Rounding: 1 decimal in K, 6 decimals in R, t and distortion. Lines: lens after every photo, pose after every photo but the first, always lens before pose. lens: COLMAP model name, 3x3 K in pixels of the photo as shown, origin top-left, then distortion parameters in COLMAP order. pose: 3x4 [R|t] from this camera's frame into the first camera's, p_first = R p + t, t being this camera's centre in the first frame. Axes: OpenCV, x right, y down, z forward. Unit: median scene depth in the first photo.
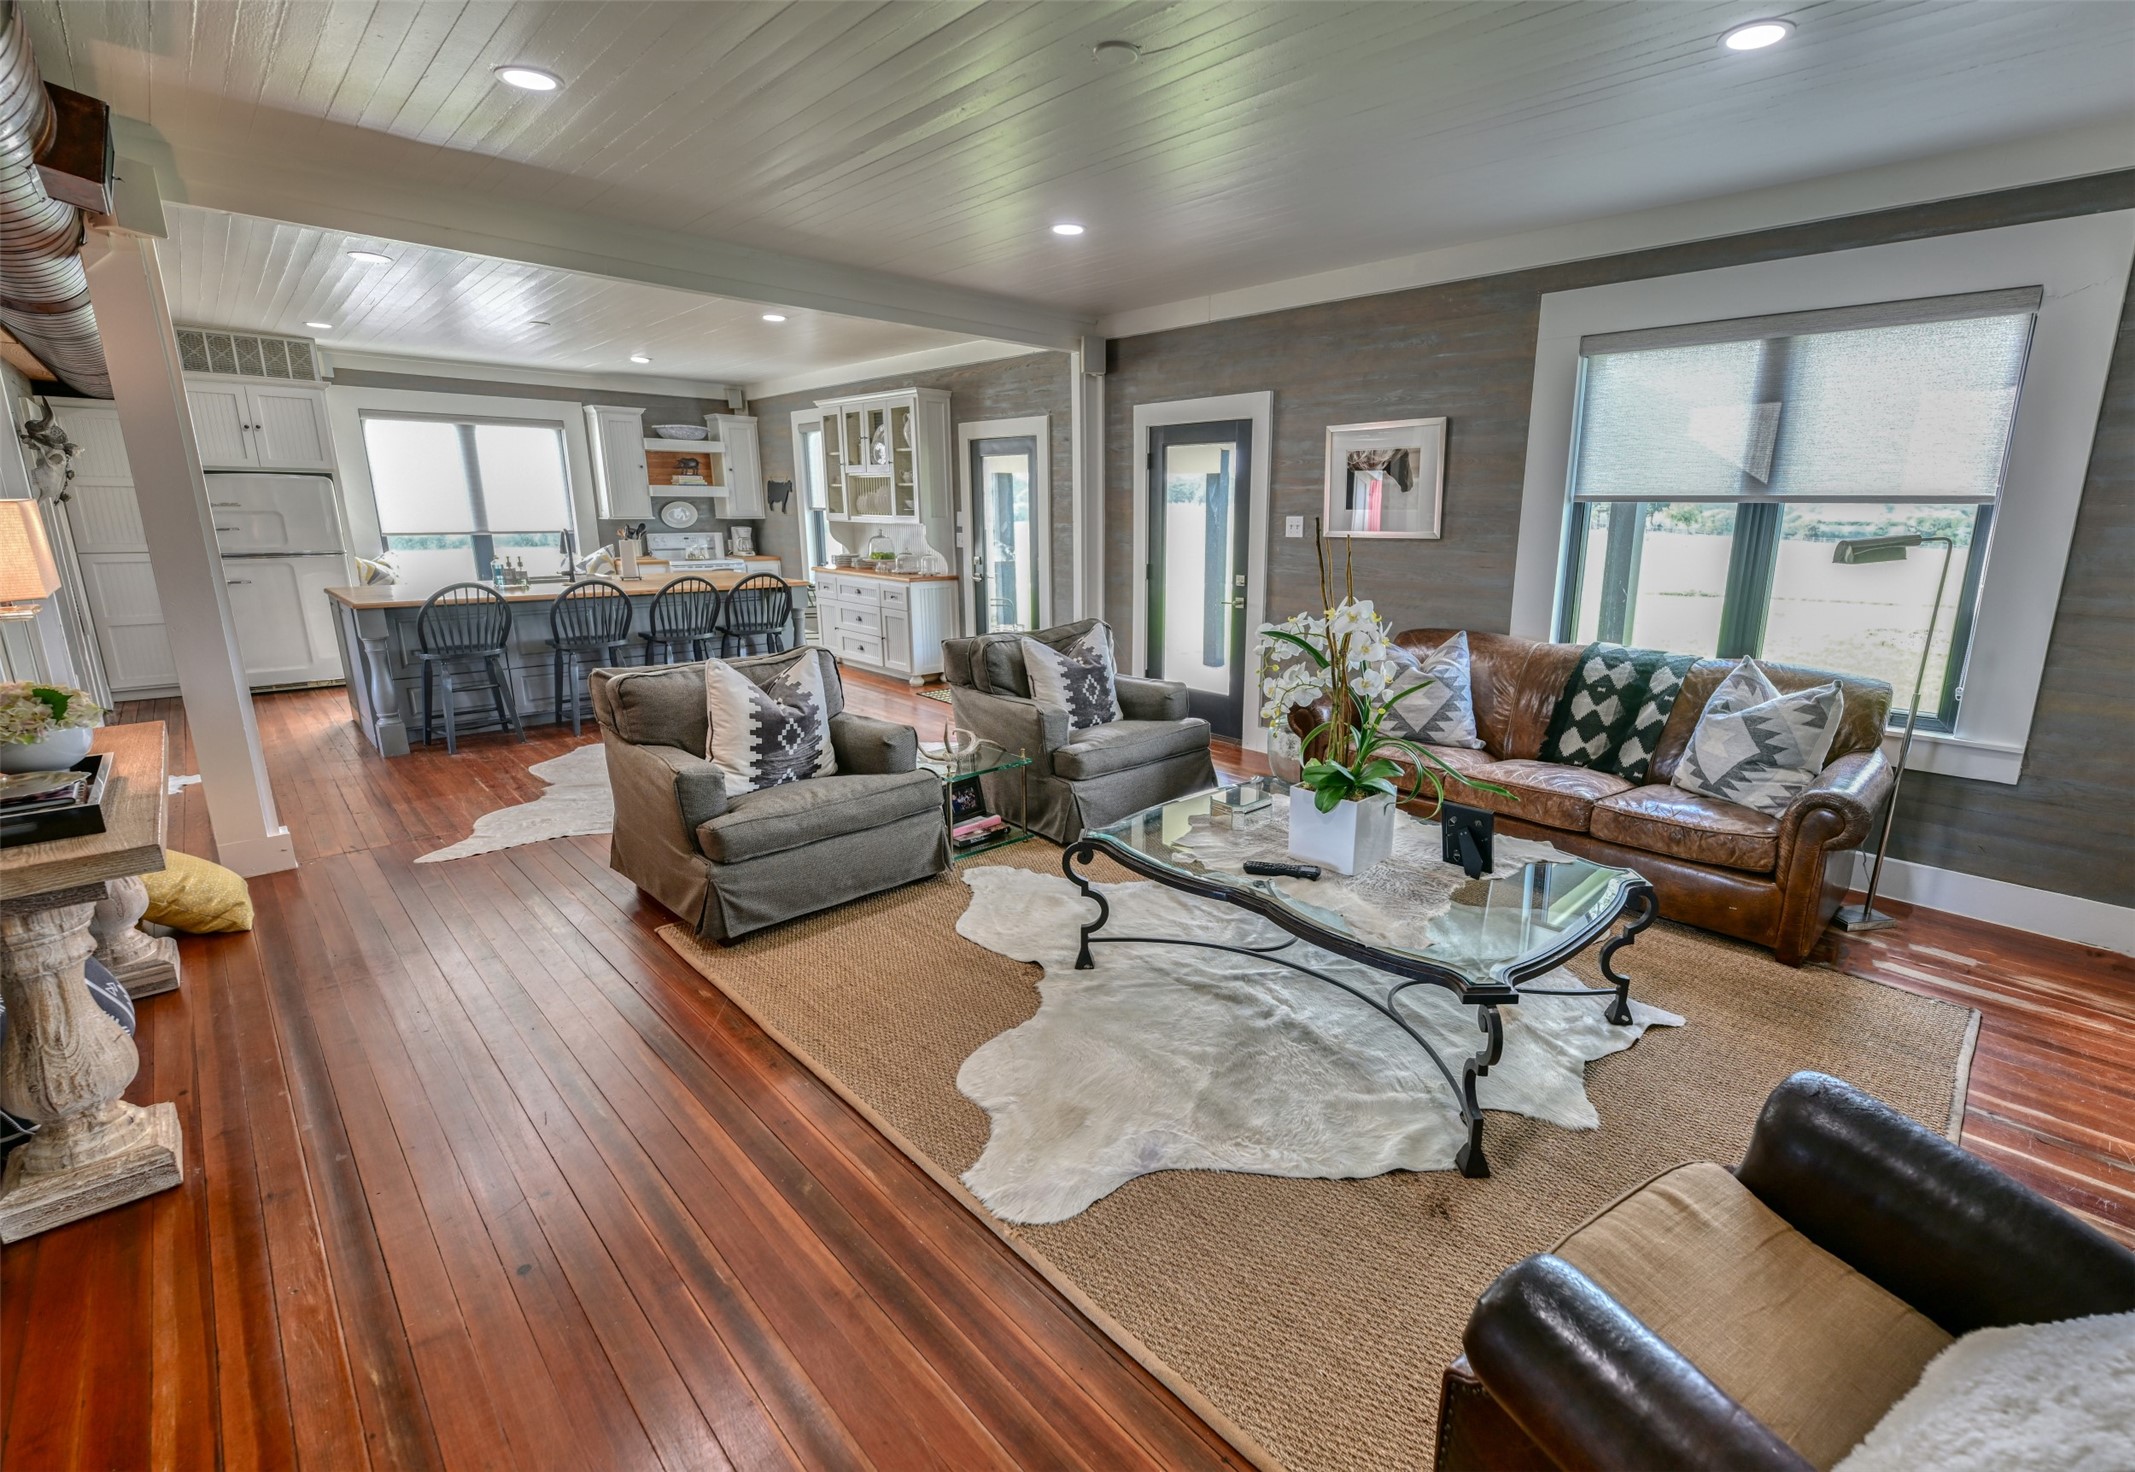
lens RADIAL K [[939.5, 0, 1176.4], [0, 939.5, 727.0], [0, 0, 1]] dist [0.000480, 0.000228]
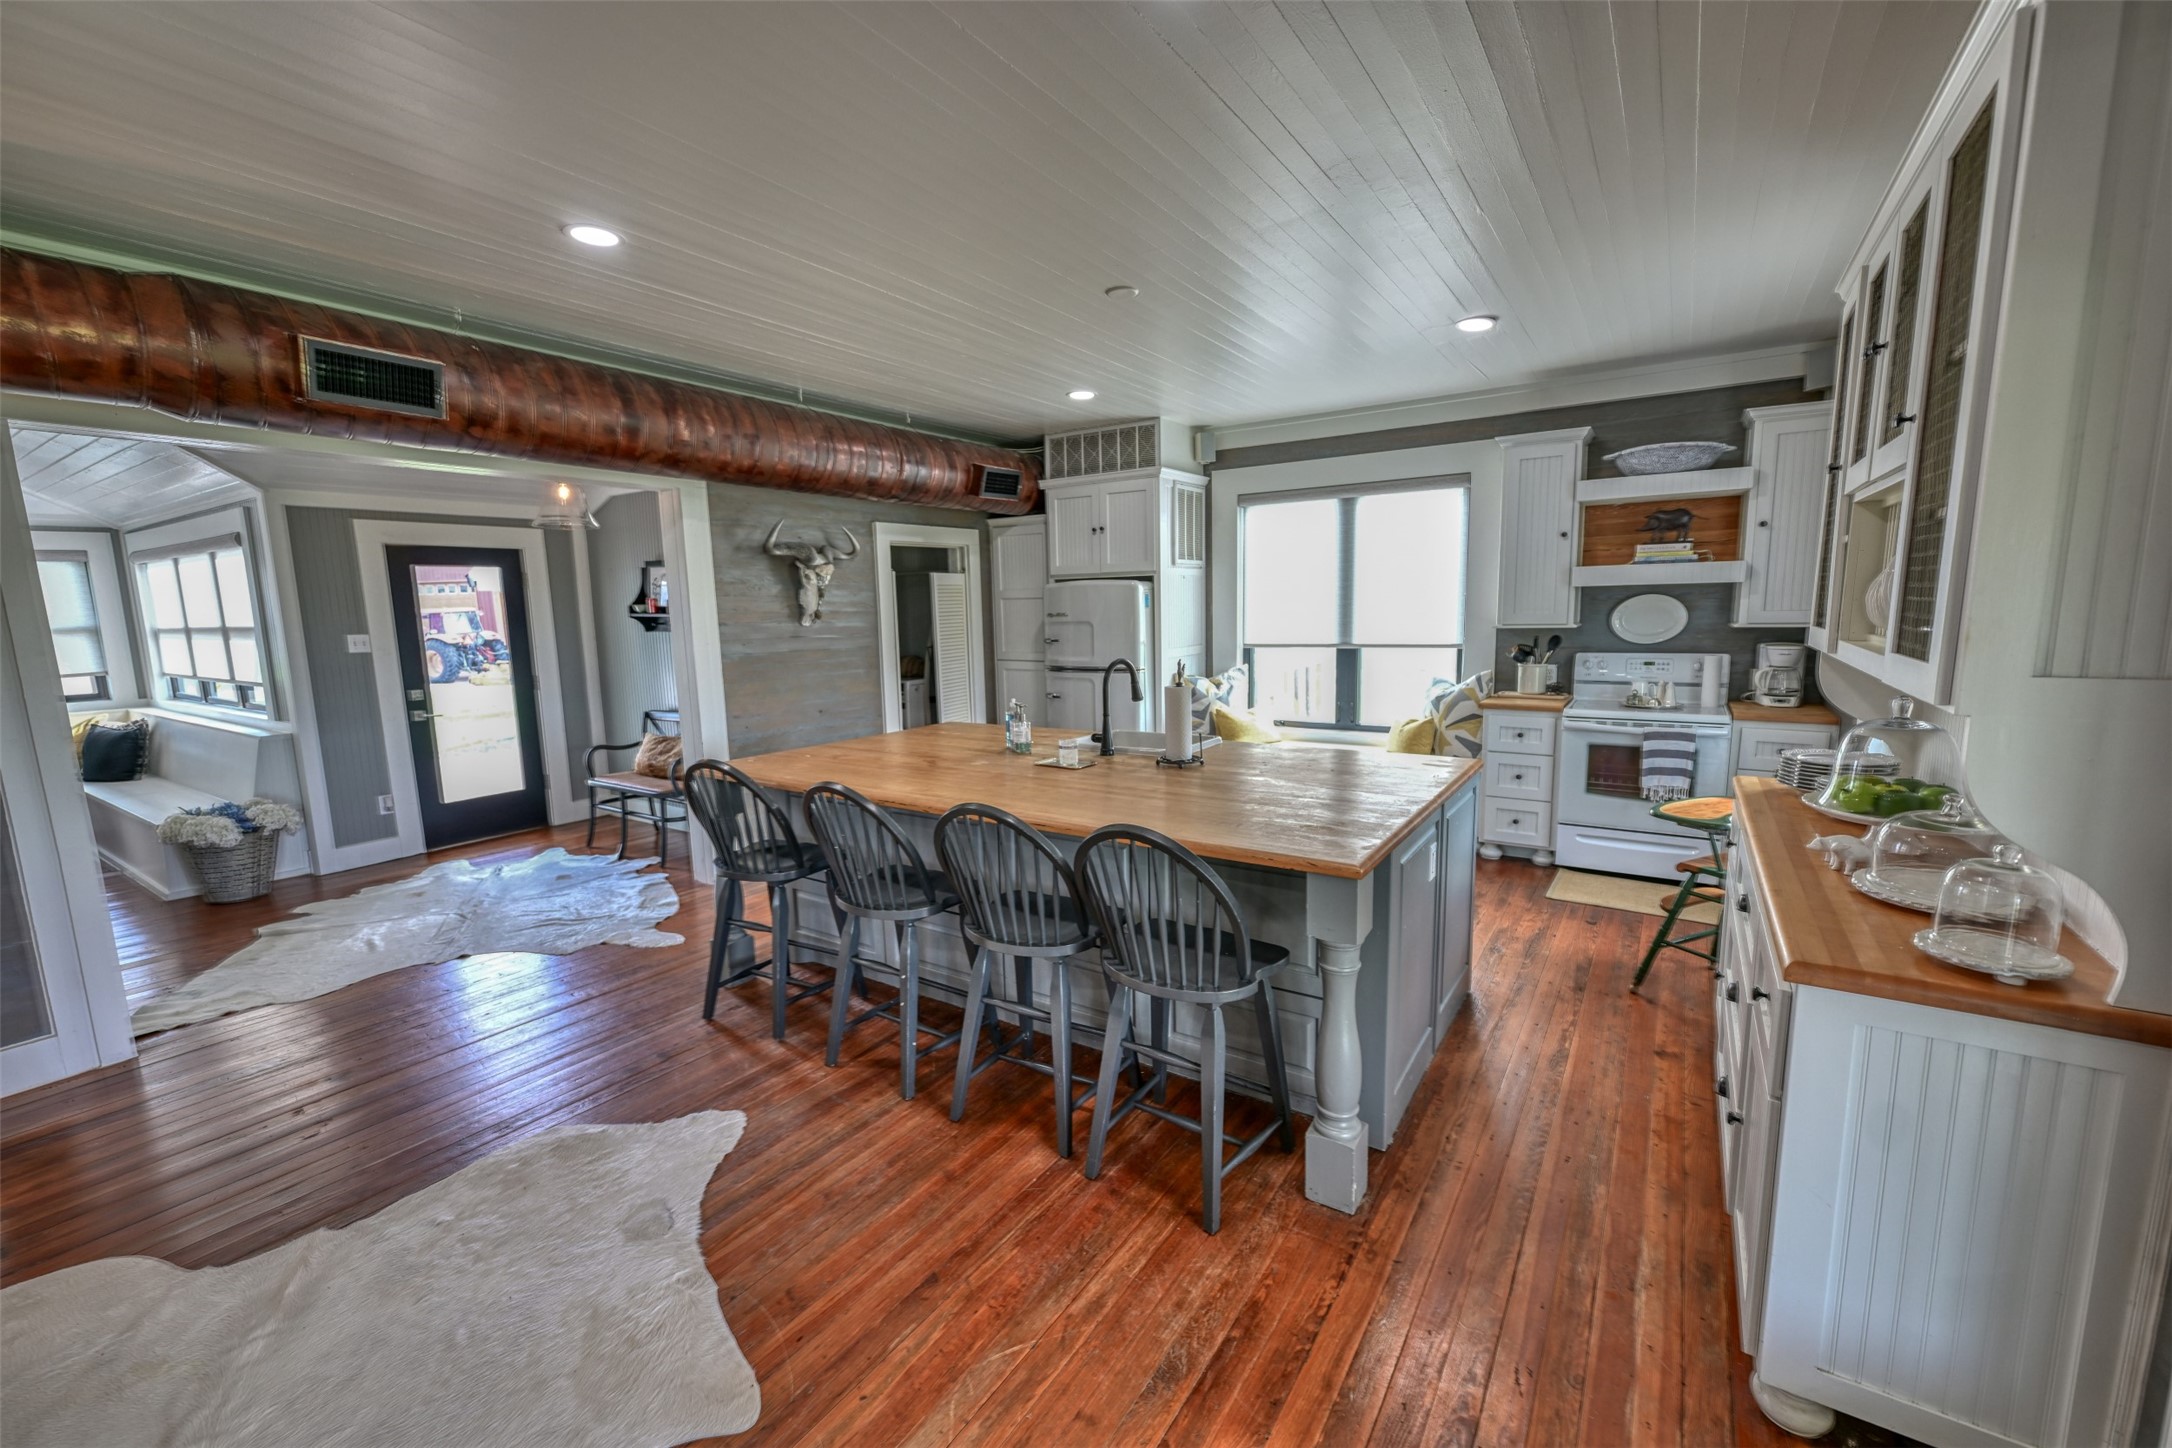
lens RADIAL K [[871.8, 0, 1097.9], [0, 871.8, 730.3], [0, 0, 1]] dist [0.002187, 0.000155]
pose [[0.183722, 0.131998, -0.974075, -0.121890], [-0.200546, 0.975134, 0.094316, -0.179284], [0.962303, 0.178019, 0.205625, 0.736562]]
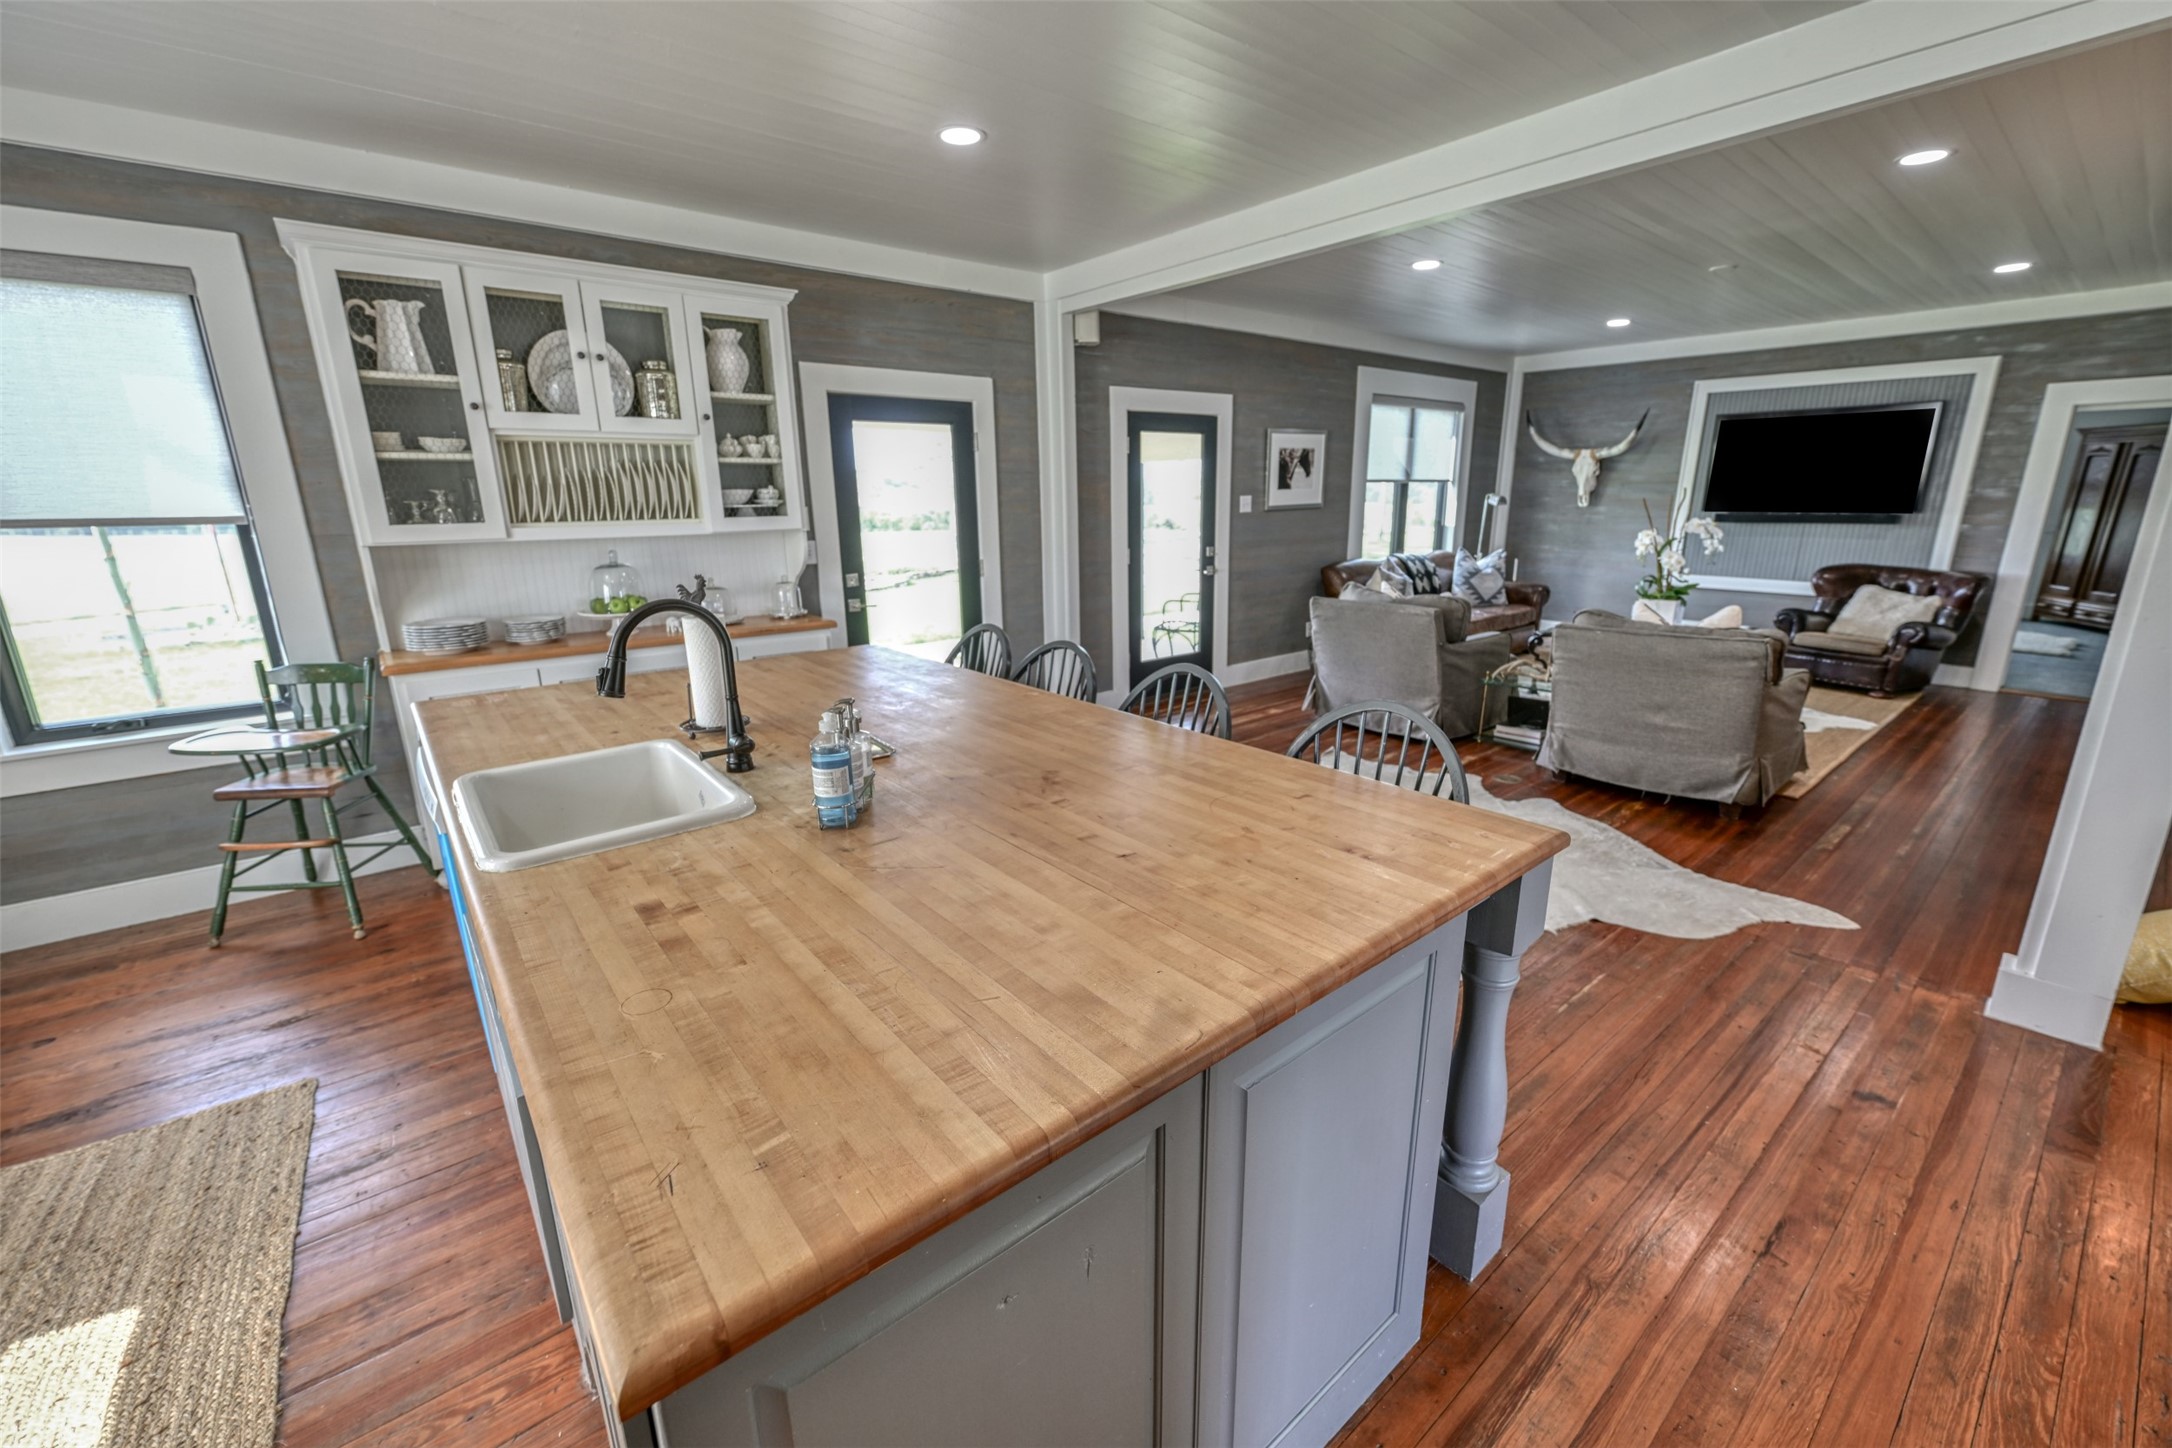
lens RADIAL K [[871.8, 0, 1078.7], [0, 871.8, 720.8], [0, 0, 1]] dist [0.002187, 0.000155]
pose [[0.129808, -0.270725, 0.953865, -0.746358], [0.232169, 0.943560, 0.236205, -0.177393], [-0.963975, 0.190797, 0.185336, 0.696413]]
